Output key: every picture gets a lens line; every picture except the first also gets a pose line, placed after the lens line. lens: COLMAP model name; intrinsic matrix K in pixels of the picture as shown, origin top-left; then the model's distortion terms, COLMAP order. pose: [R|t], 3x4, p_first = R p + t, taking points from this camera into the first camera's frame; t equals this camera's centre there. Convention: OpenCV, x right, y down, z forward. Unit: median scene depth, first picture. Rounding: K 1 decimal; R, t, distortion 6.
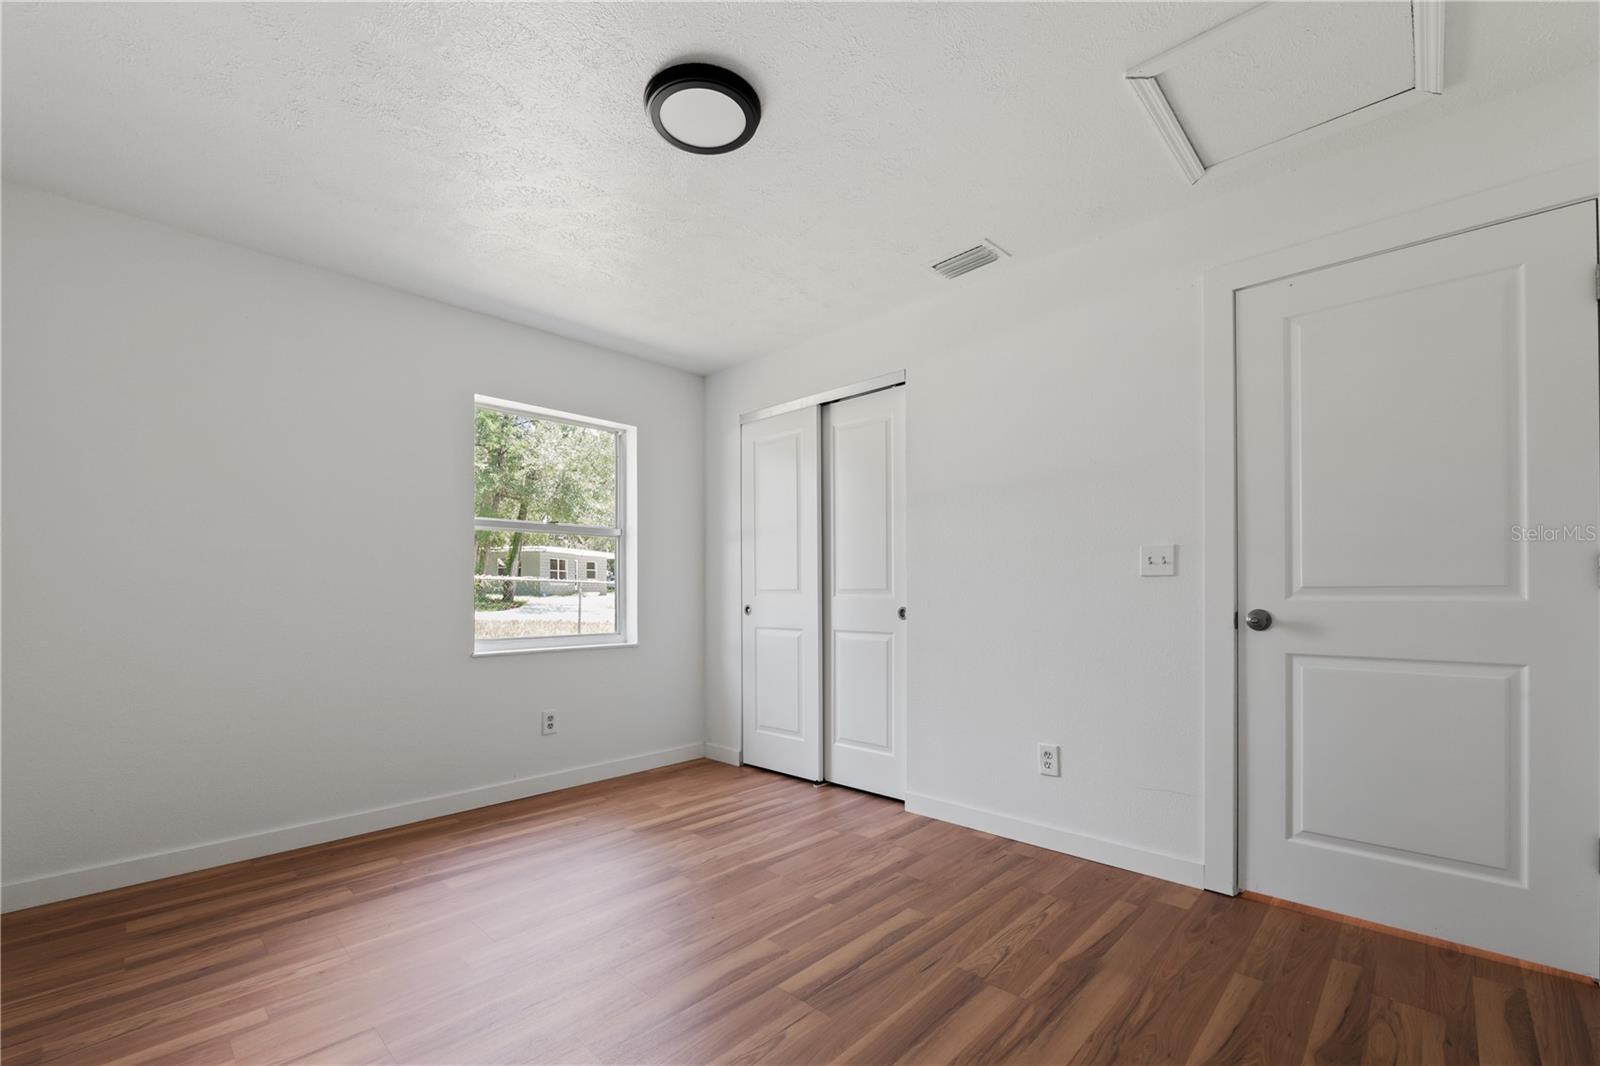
lens RADIAL K [[676.1, 0, 800.0], [0, 676.1, 533.0], [0, 0, 1]] dist [-0.001351, -0.000047]
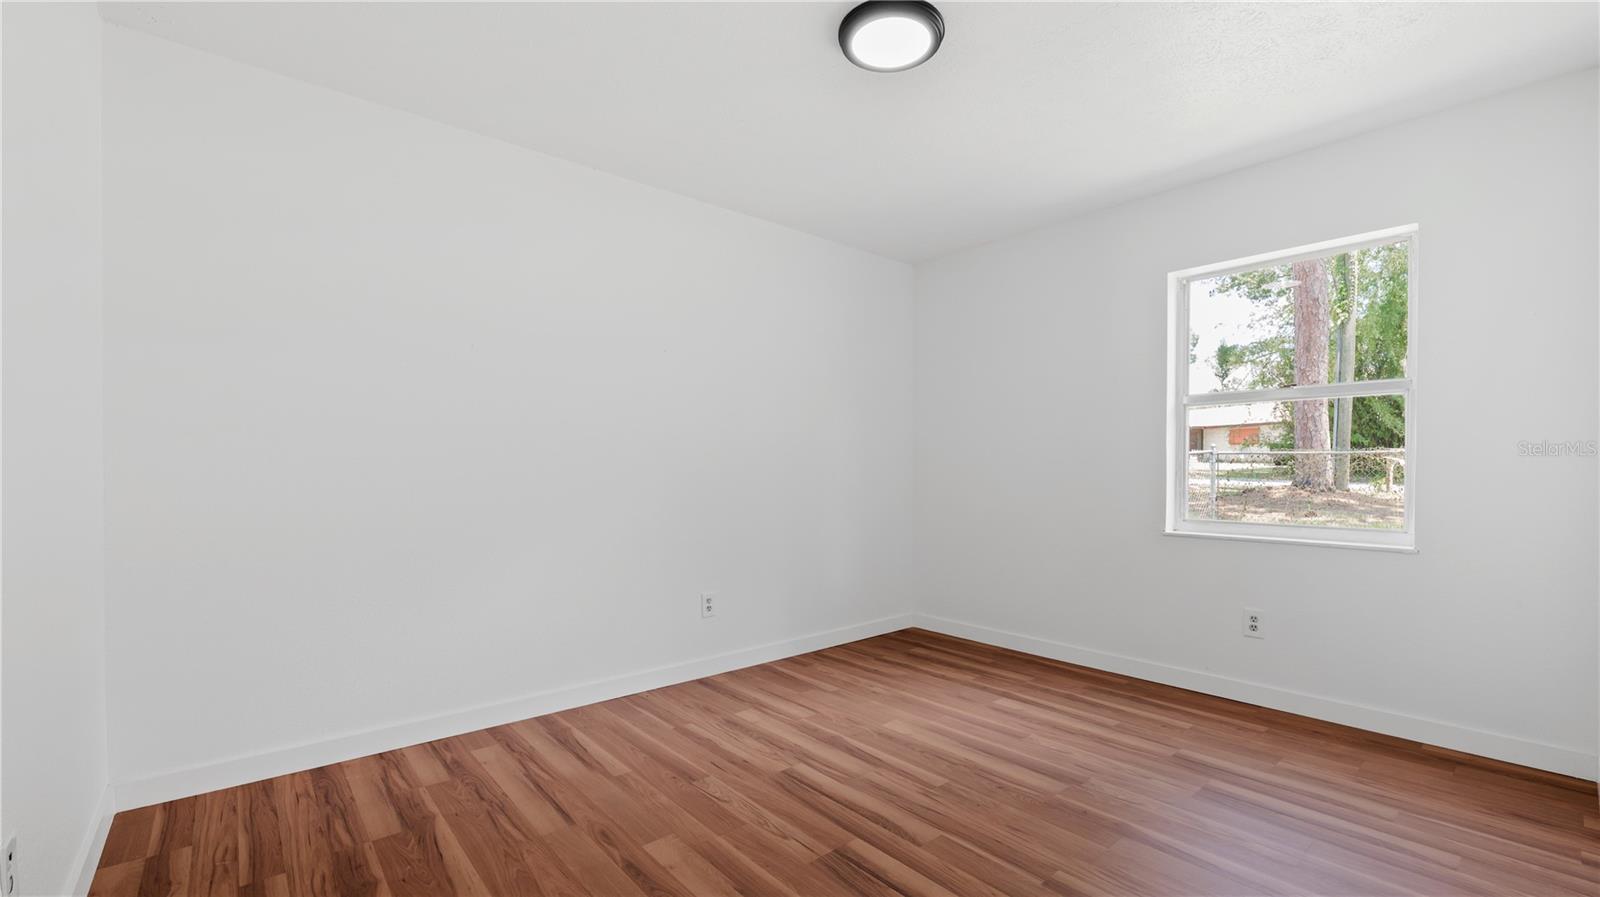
lens RADIAL K [[654.9, 0, 802.6], [0, 654.9, 459.5], [0, 0, 1]] dist [0.000223, 0.000128]
pose [[-0.100946, -0.019447, -0.994702, 0.782013], [0.091164, 0.995422, -0.028713, 0.069409], [0.990706, -0.093580, -0.098711, 0.818131]]
